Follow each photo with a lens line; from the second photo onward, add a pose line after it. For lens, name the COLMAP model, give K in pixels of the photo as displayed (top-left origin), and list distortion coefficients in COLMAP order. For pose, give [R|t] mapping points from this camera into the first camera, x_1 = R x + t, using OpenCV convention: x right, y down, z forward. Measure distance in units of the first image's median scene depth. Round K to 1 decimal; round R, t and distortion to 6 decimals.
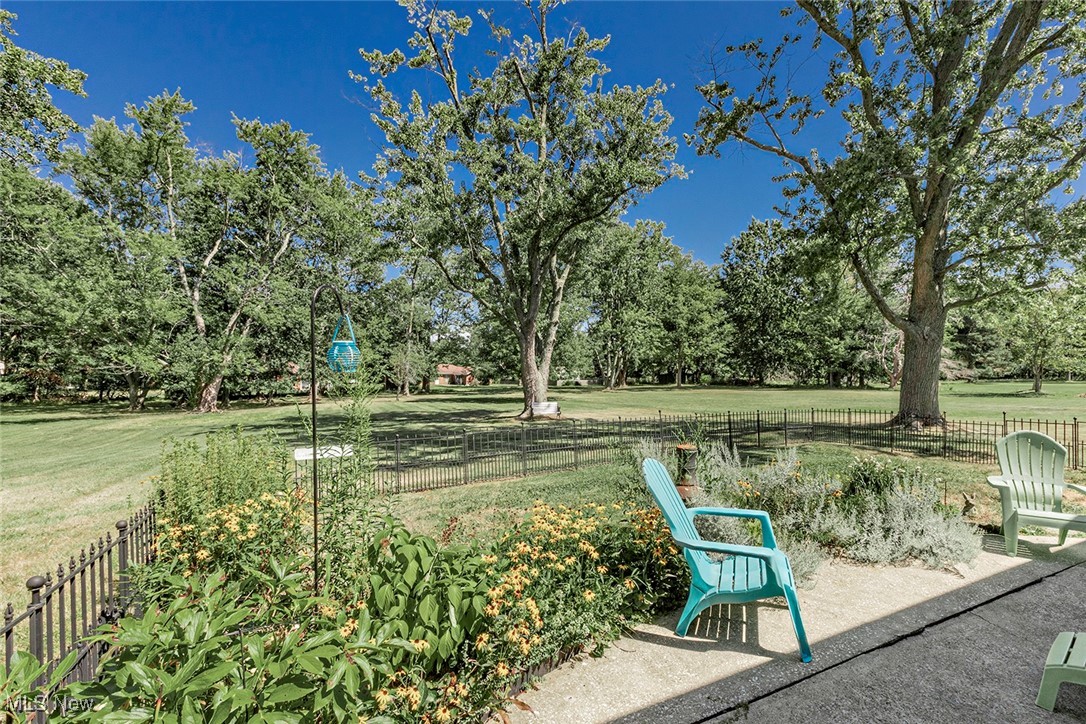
lens RADIAL K [[498.5, 0, 563.0], [0, 498.5, 376.1], [0, 0, 1]] dist [-0.000049, -0.000108]
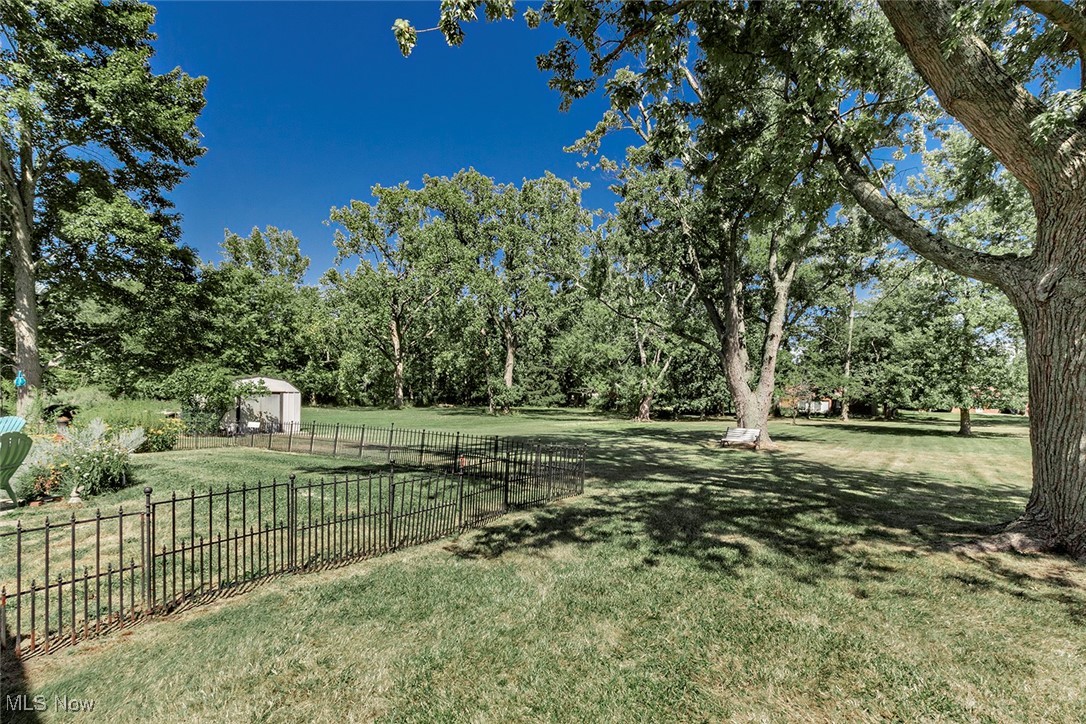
lens RADIAL K [[454.3, 0, 545.7], [0, 454.3, 386.8], [0, 0, 1]] dist [-0.000791, -0.000064]
pose [[0.469319, -0.002259, -0.883026, 0.239666], [-0.019207, 0.999734, -0.012766, -0.002285], [0.882820, 0.022951, 0.469151, 0.155941]]
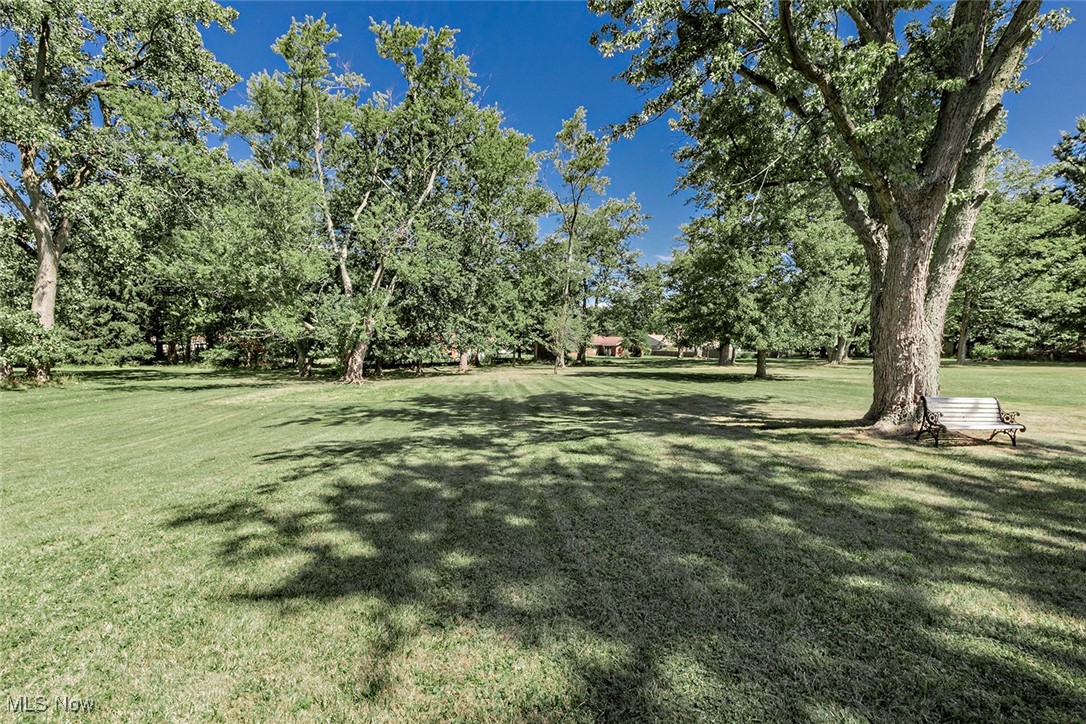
lens RADIAL K [[494.3, 0, 531.0], [0, 494.3, 375.6], [0, 0, 1]] dist [0.000300, 0.000114]
pose [[0.941307, 0.024389, -0.336668, -0.107185], [-0.005504, 0.998363, 0.056934, 0.007179], [0.337506, -0.051739, 0.939900, 0.250359]]
